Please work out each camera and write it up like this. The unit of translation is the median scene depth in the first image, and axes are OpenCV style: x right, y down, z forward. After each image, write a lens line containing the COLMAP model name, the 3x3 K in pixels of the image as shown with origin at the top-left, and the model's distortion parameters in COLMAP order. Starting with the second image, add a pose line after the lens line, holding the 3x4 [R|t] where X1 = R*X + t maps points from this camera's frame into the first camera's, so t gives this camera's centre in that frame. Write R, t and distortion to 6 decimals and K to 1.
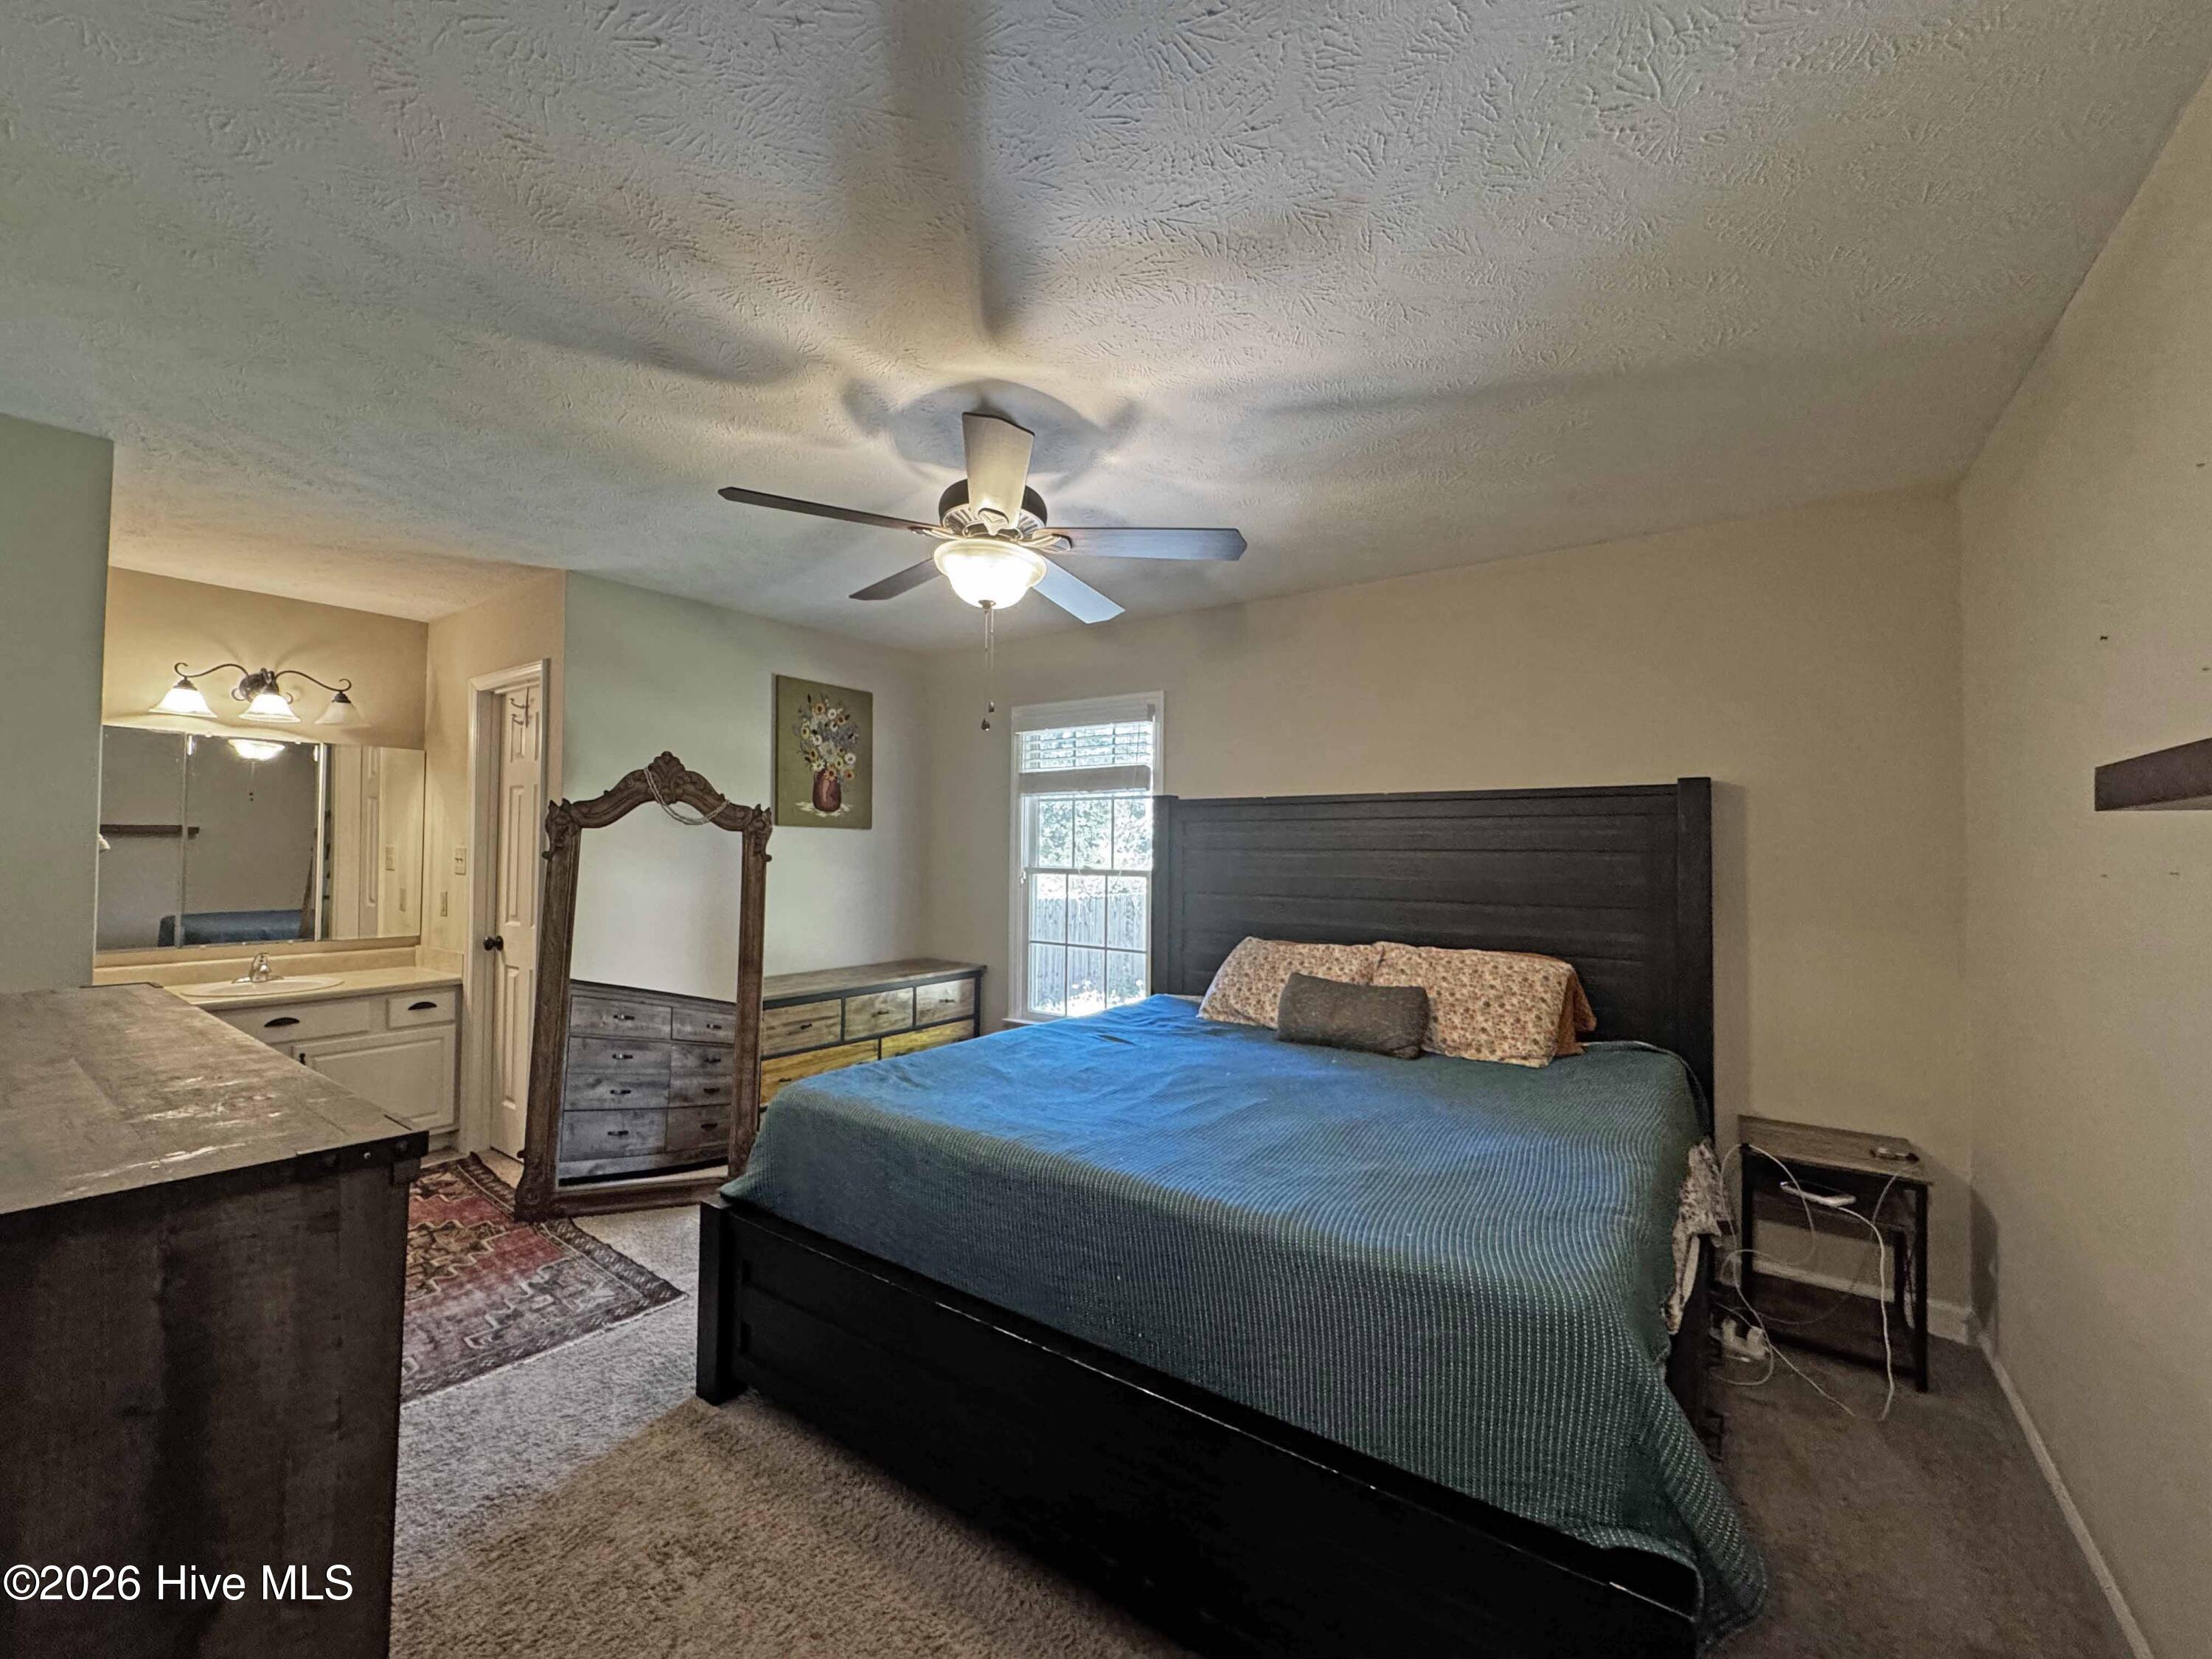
lens RADIAL K [[886.3, 0, 1104.9], [0, 886.3, 835.1], [0, 0, 1]] dist [0.000174, -0.000581]
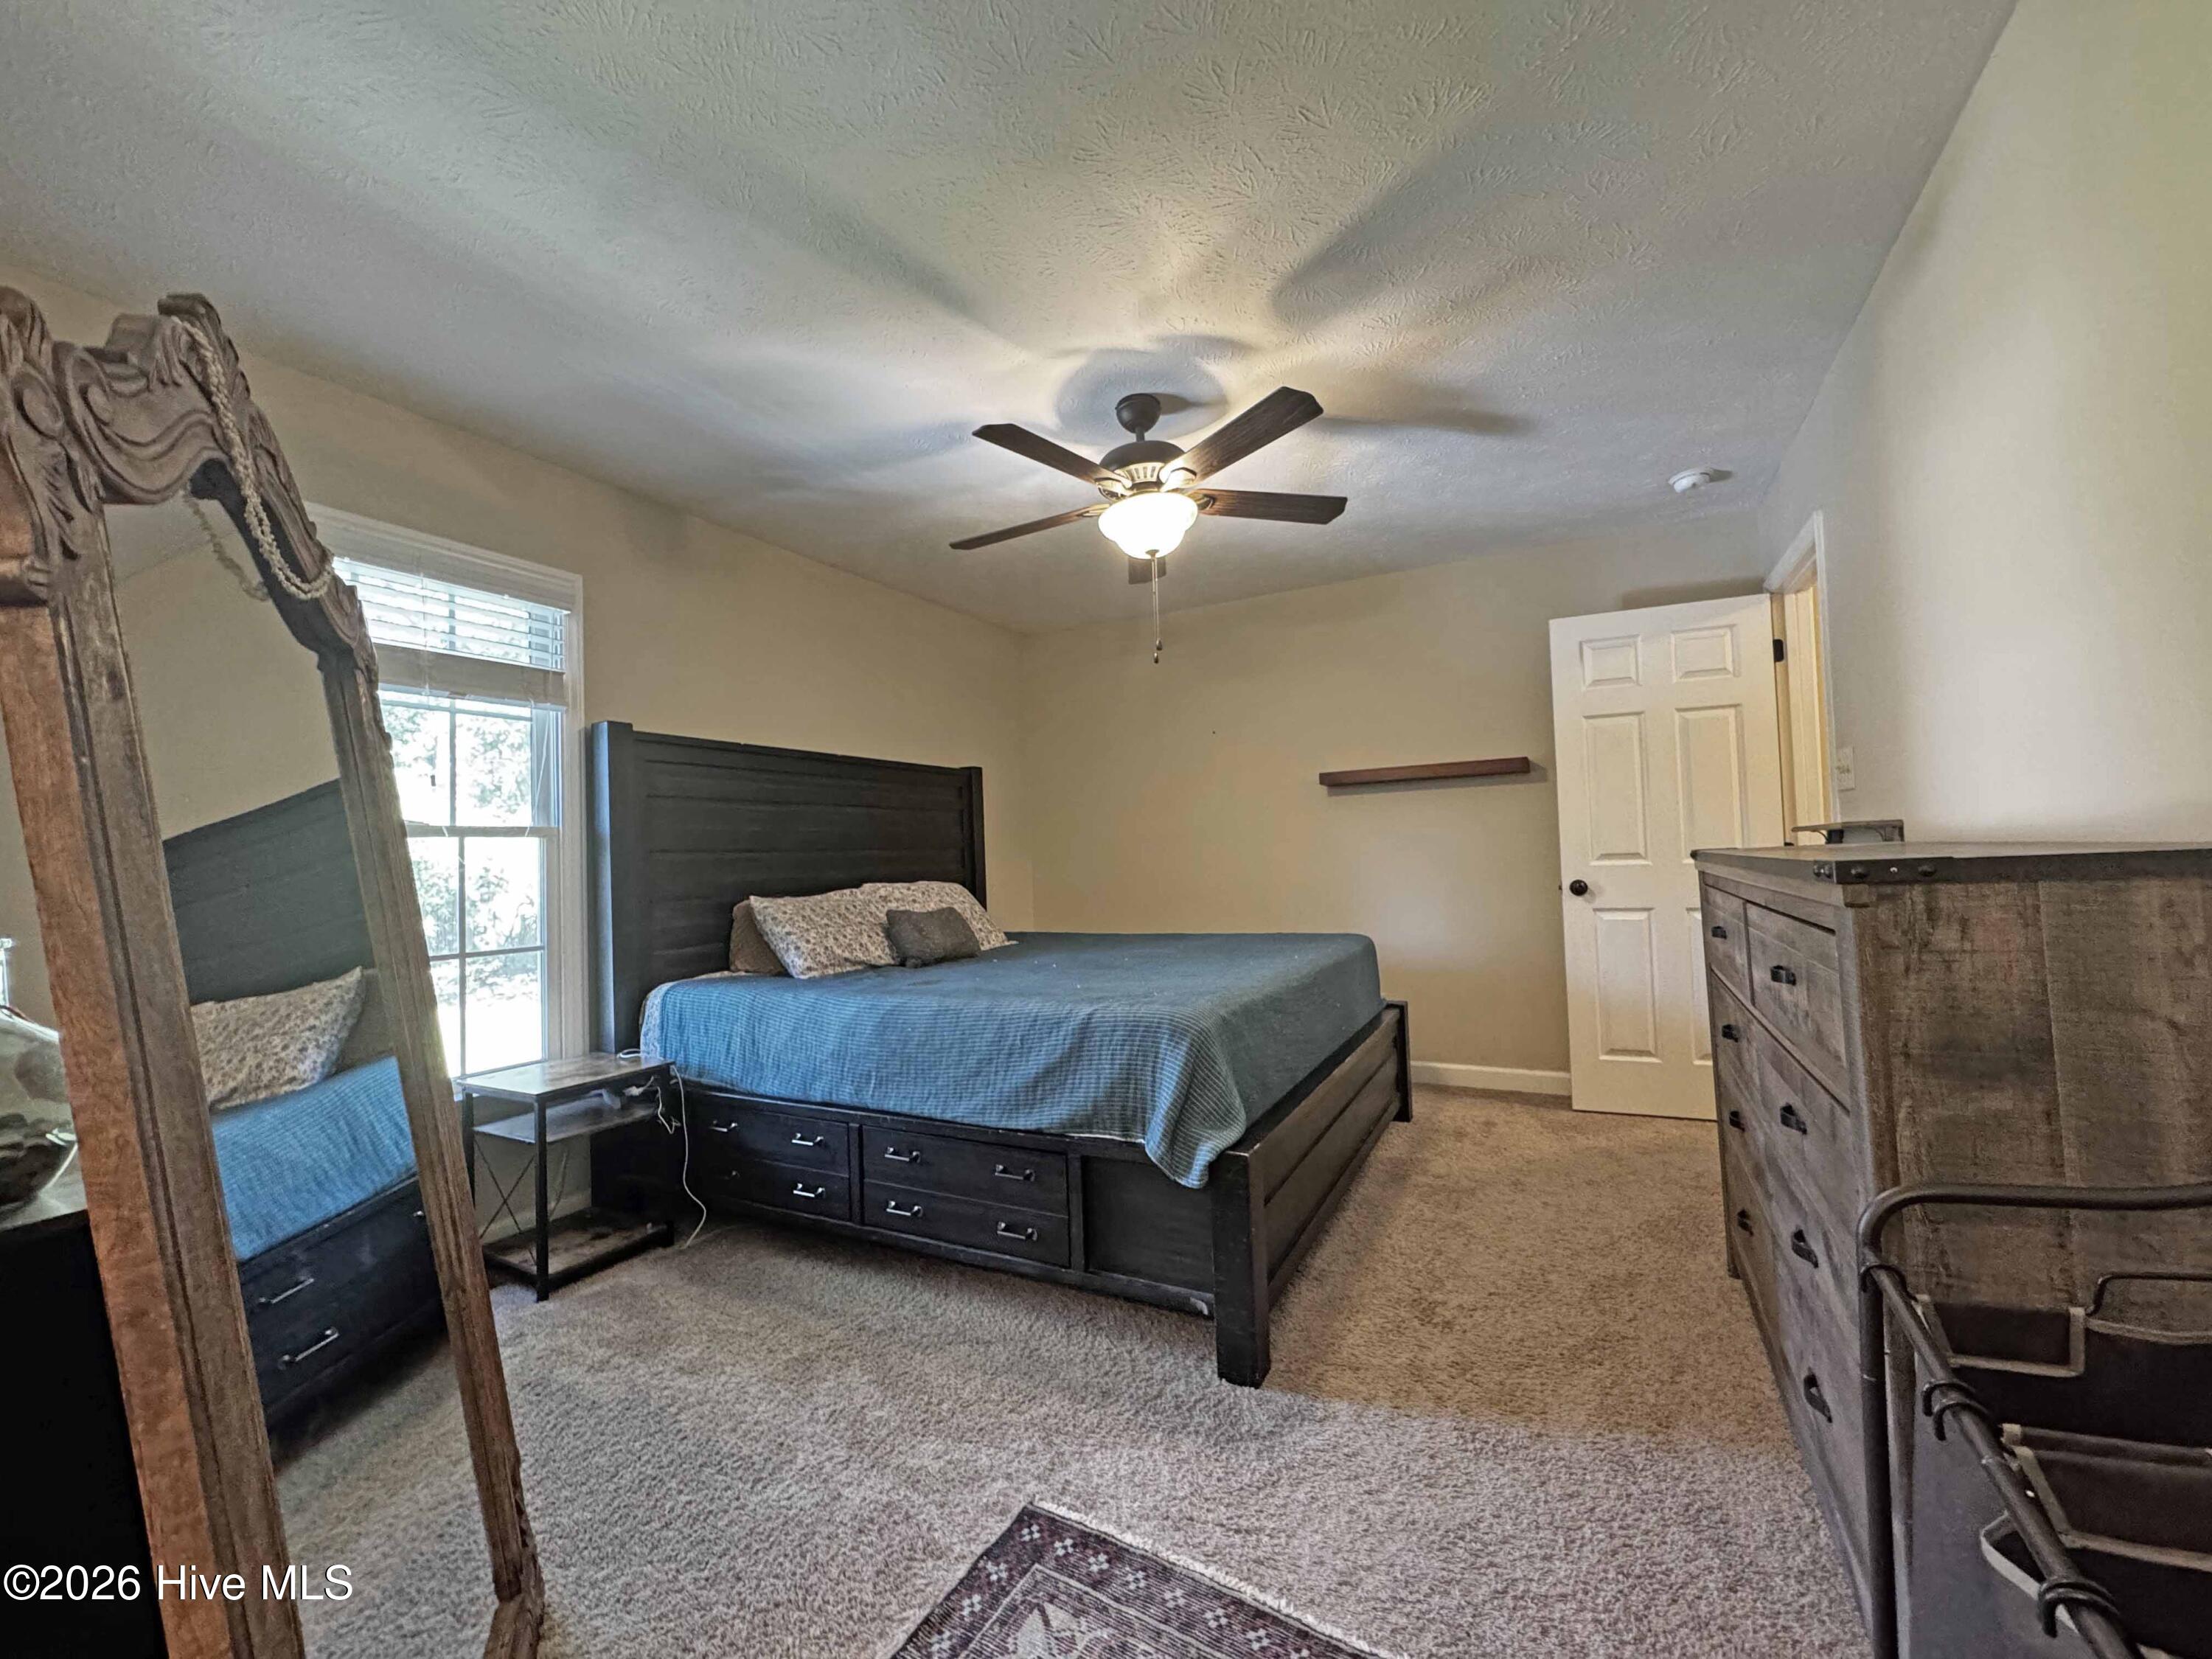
lens RADIAL K [[886.3, 0, 1104.5], [0, 886.3, 833.9], [0, 0, 1]] dist [0.000174, -0.000581]
pose [[-0.125298, 0.024299, 0.991821, -1.066420], [0.018344, 0.999586, -0.022172, 0.107988], [-0.991949, 0.015416, -0.125692, 1.035454]]
